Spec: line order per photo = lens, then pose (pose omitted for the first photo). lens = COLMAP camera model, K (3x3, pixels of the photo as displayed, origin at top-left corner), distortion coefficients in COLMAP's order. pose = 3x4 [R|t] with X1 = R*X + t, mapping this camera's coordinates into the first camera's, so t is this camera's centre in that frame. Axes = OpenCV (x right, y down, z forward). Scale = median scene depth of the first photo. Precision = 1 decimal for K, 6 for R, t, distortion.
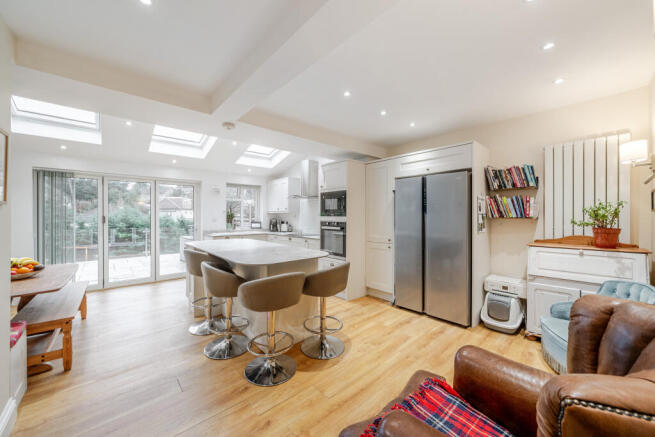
lens RADIAL K [[243.5, 0, 321.1], [0, 243.5, 219.2], [0, 0, 1]] dist [-0.002871, -0.000127]
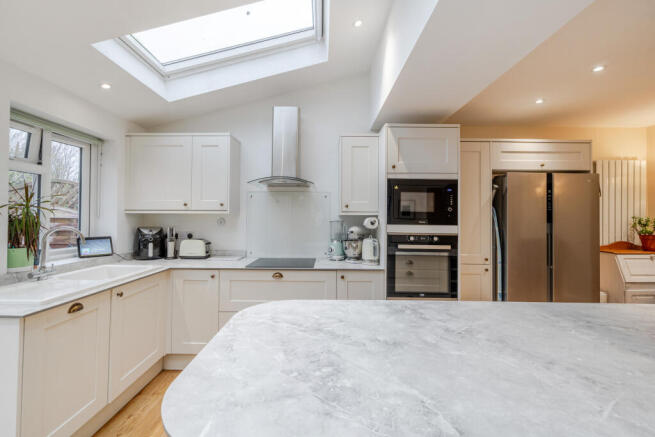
lens RADIAL K [[278.8, 0, 325.6], [0, 278.8, 218.0], [0, 0, 1]] dist [-0.005650, -0.000780]
pose [[0.660486, 0.006945, 0.750806, -0.565068], [0.001401, 0.999944, -0.010482, -0.021210], [-0.750837, 0.007975, 0.660440, 0.769580]]
